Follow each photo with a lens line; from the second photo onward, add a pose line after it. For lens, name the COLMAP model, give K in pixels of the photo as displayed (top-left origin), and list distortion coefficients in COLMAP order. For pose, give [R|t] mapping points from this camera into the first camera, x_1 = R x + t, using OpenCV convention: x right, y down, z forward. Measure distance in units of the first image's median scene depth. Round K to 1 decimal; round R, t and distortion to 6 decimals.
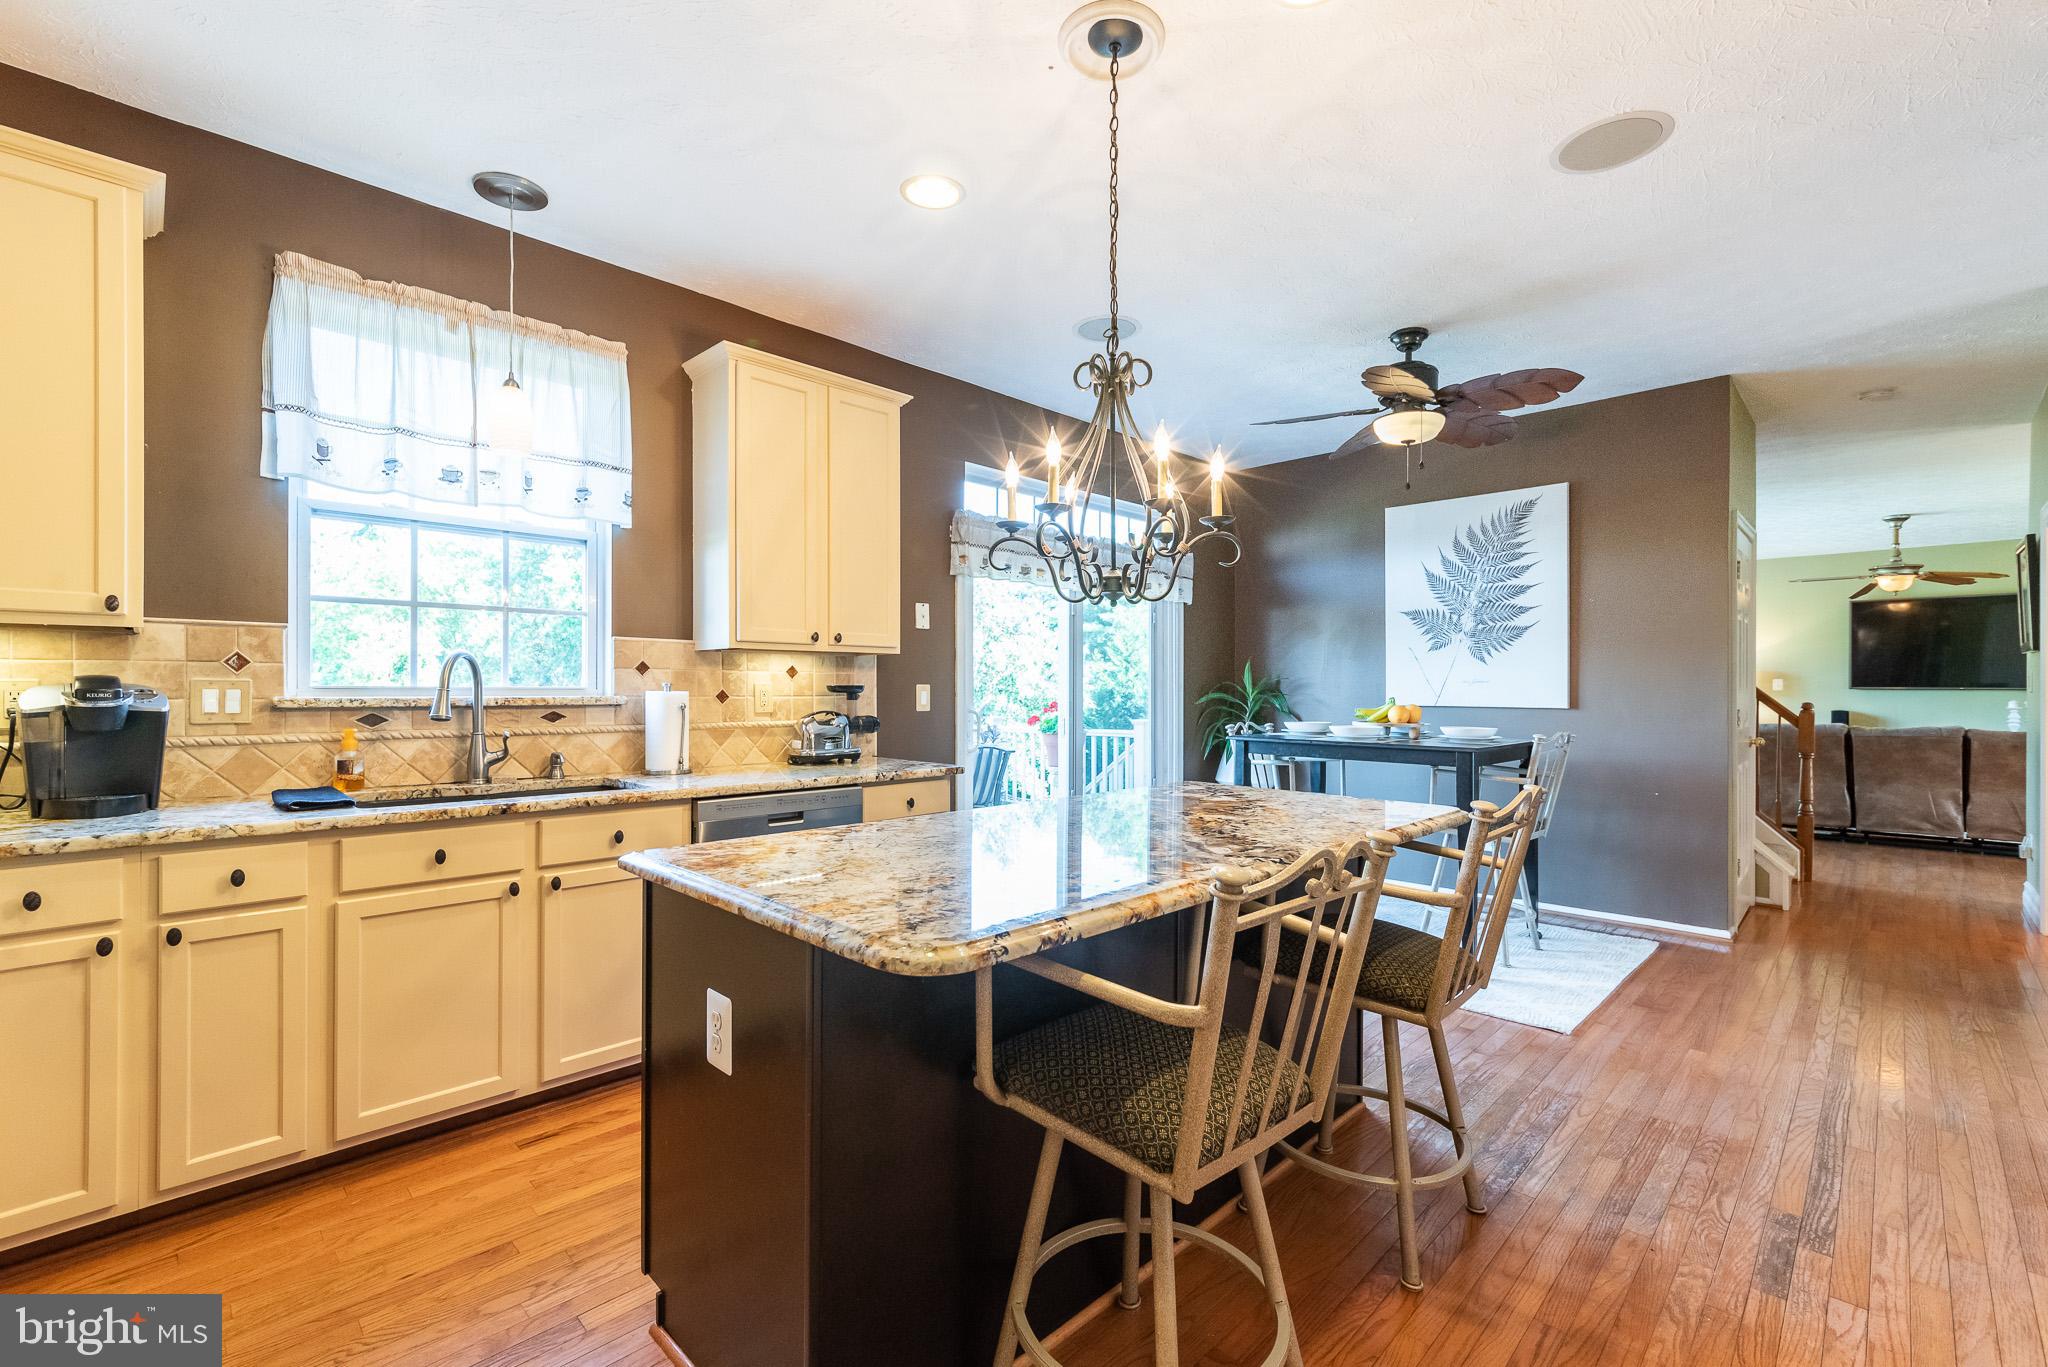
lens RADIAL K [[908.8, 0, 991.2], [0, 908.8, 690.5], [0, 0, 1]] dist [-0.000442, -0.000647]
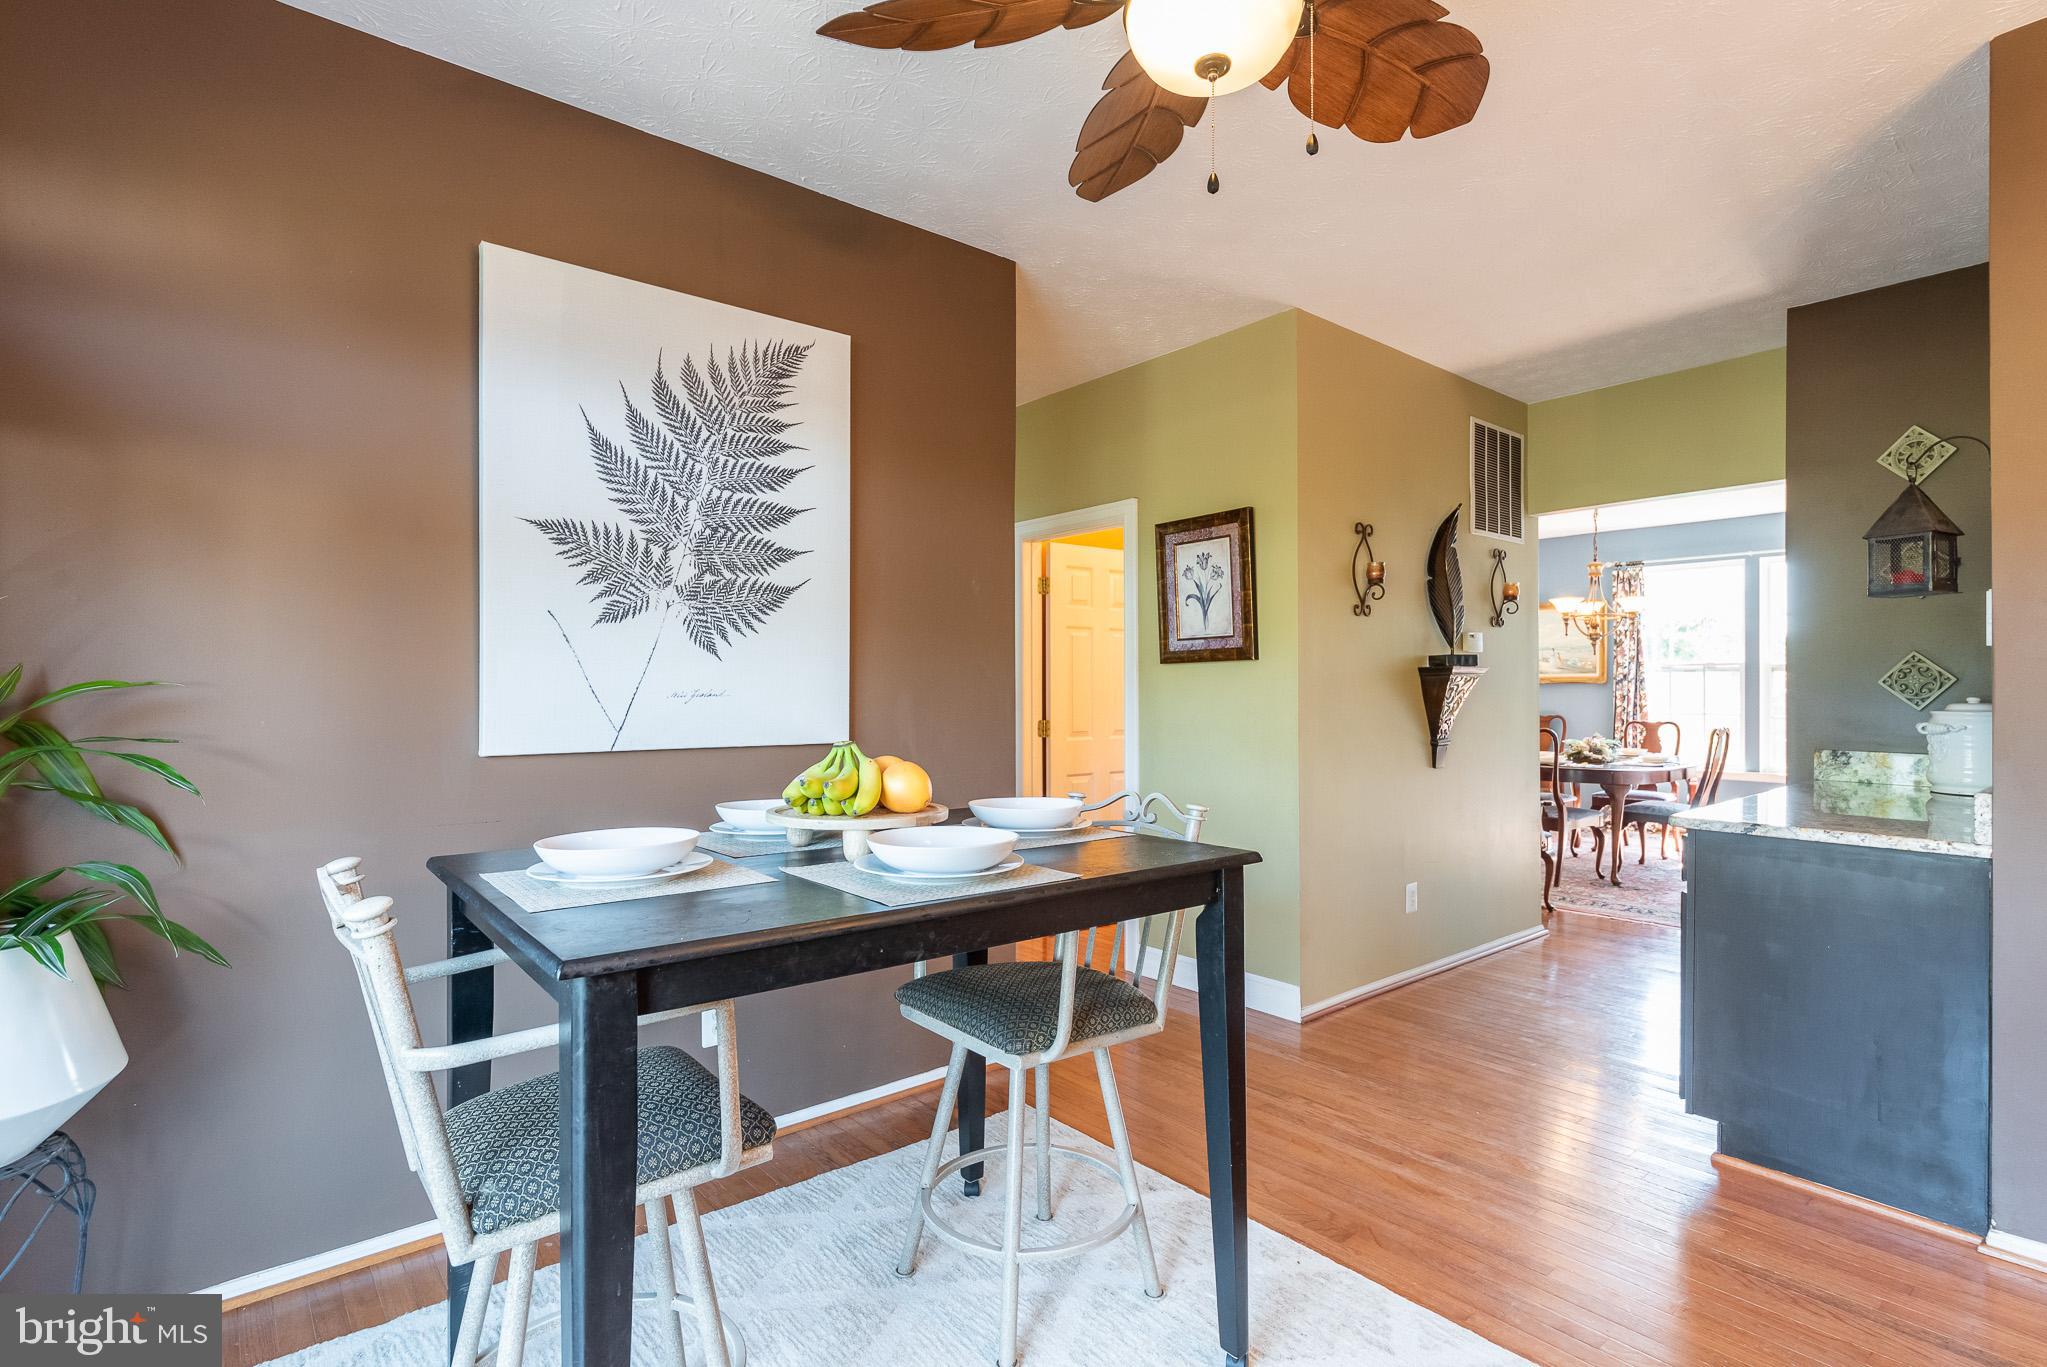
lens RADIAL K [[1002.8, 0, 1035.6], [0, 1002.8, 690.6], [0, 0, 1]] dist [0.000259, 0.000030]
pose [[0.057130, -0.001269, 0.998366, 0.027739], [0.004960, 0.999987, 0.000988, -0.011565], [-0.998354, 0.004896, 0.057135, 0.803033]]
